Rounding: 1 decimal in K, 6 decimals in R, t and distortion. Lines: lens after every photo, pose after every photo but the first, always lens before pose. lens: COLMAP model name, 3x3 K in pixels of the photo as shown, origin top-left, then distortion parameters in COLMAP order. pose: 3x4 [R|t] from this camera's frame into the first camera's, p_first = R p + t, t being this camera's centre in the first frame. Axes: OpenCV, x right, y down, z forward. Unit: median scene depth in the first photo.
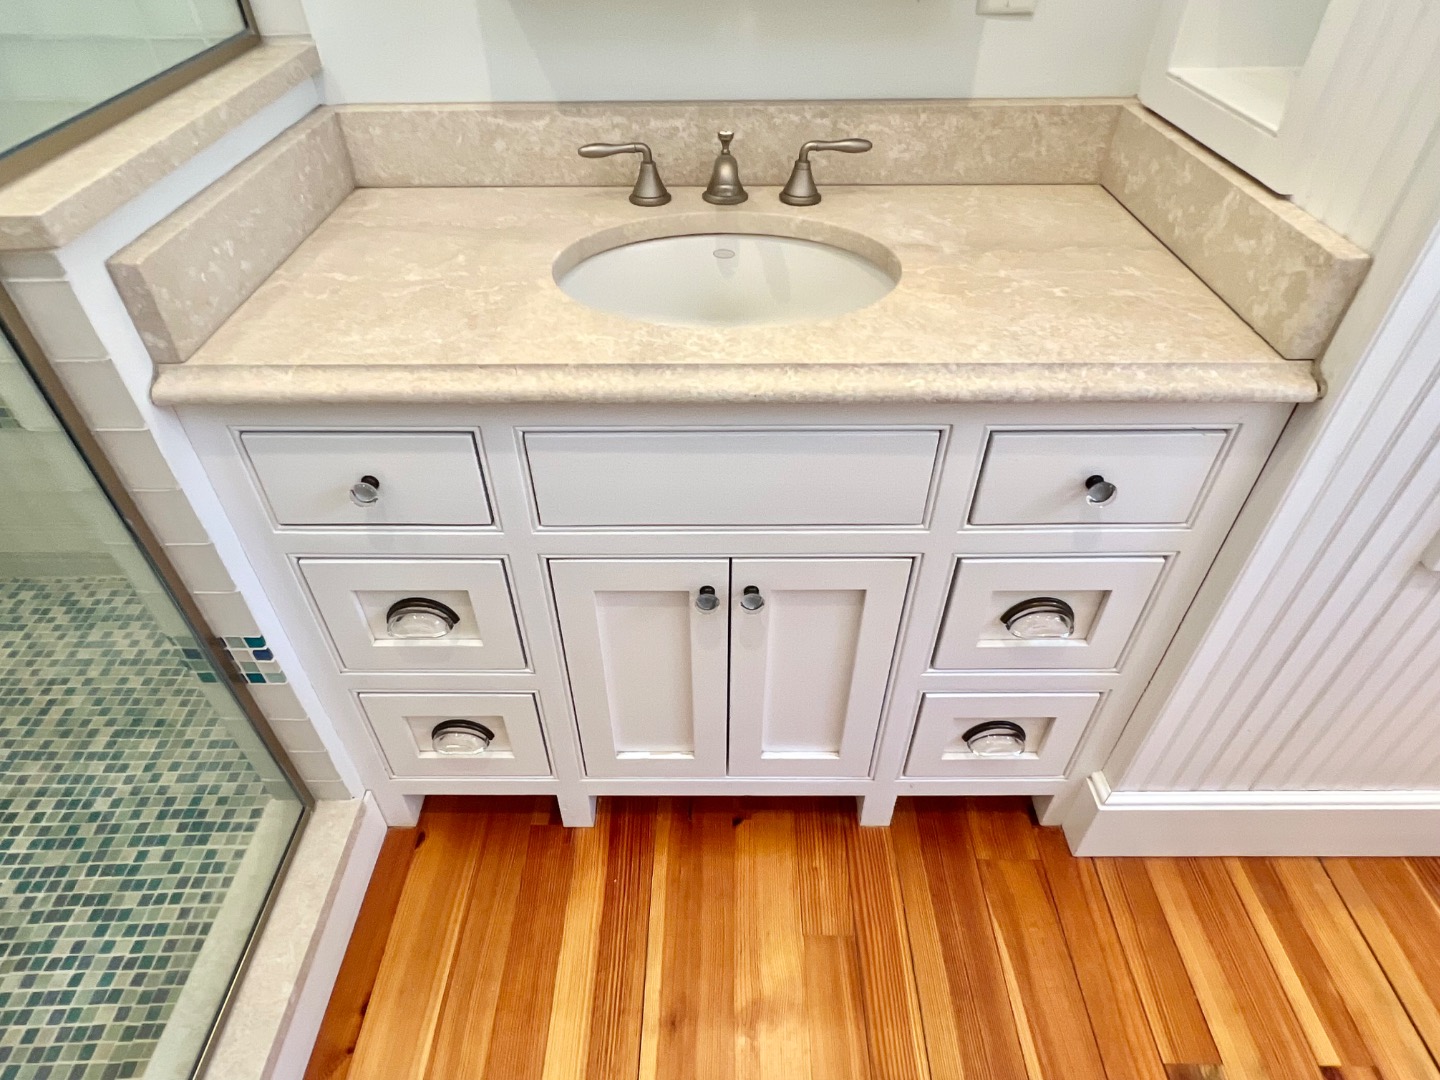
lens RADIAL K [[824.7, 0, 720.0], [0, 824.7, 540.0], [0, 0, 1]] dist [-0.001440, -0.001342]
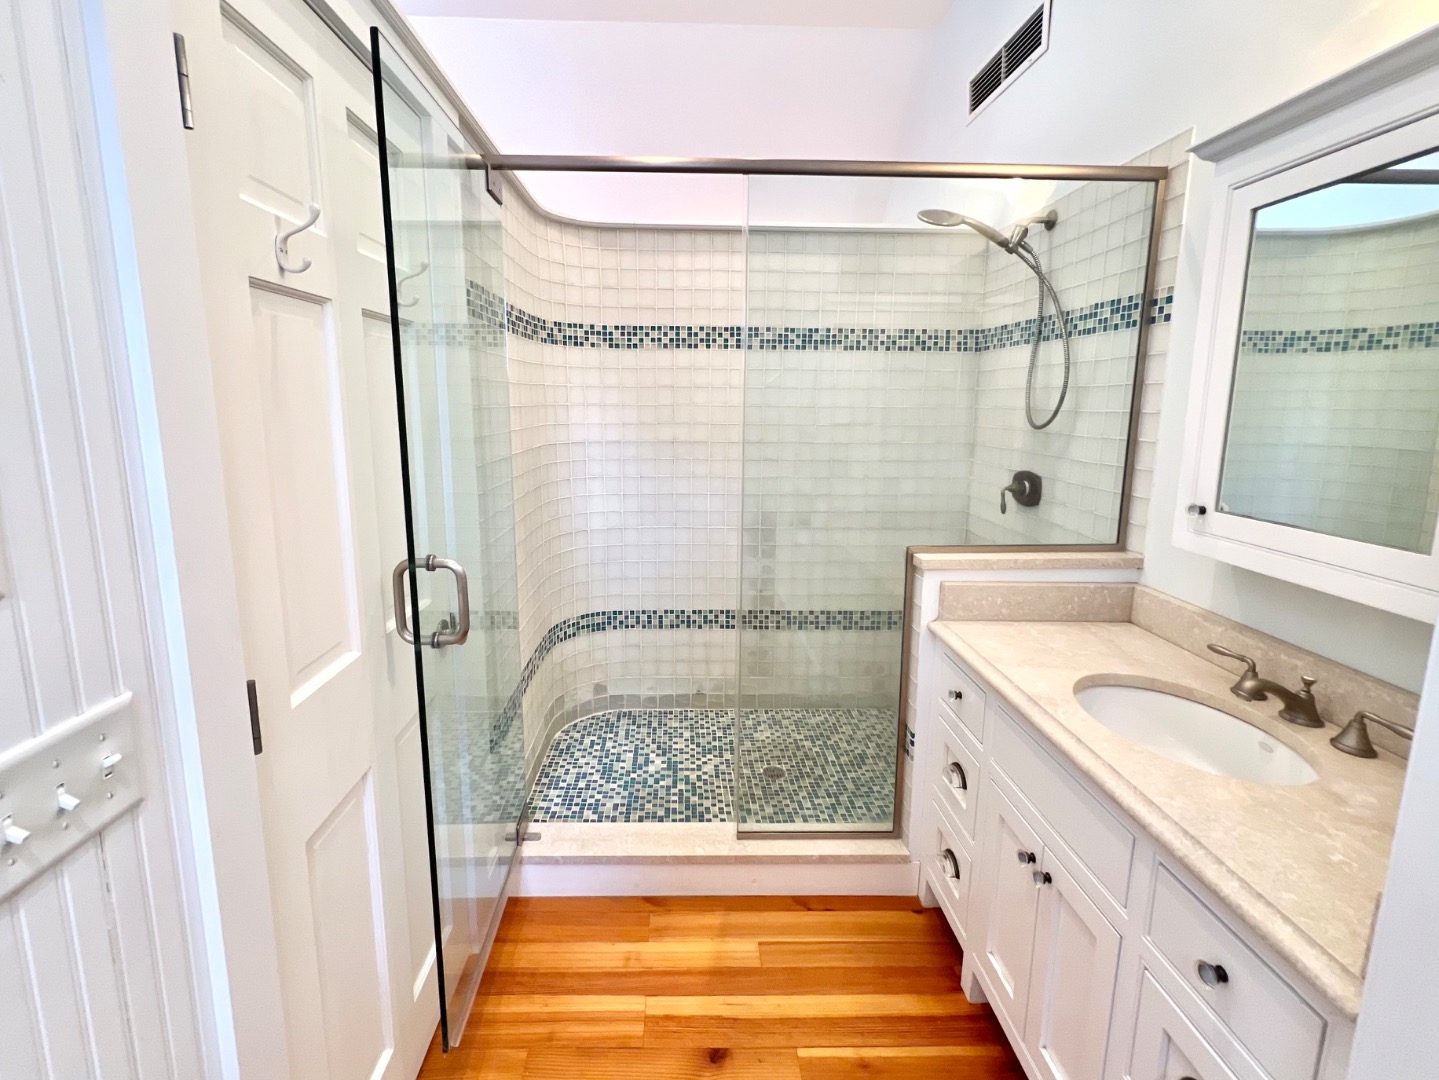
lens RADIAL K [[573.2, 0, 719.5], [0, 573.2, 540.0], [0, 0, 1]] dist [-0.000889, 0.000031]
pose [[0.071714, 0.231329, -0.970229, 0.781397], [-0.671954, 0.730070, 0.124401, -0.105450], [0.737113, 0.643028, 0.207799, -0.089708]]
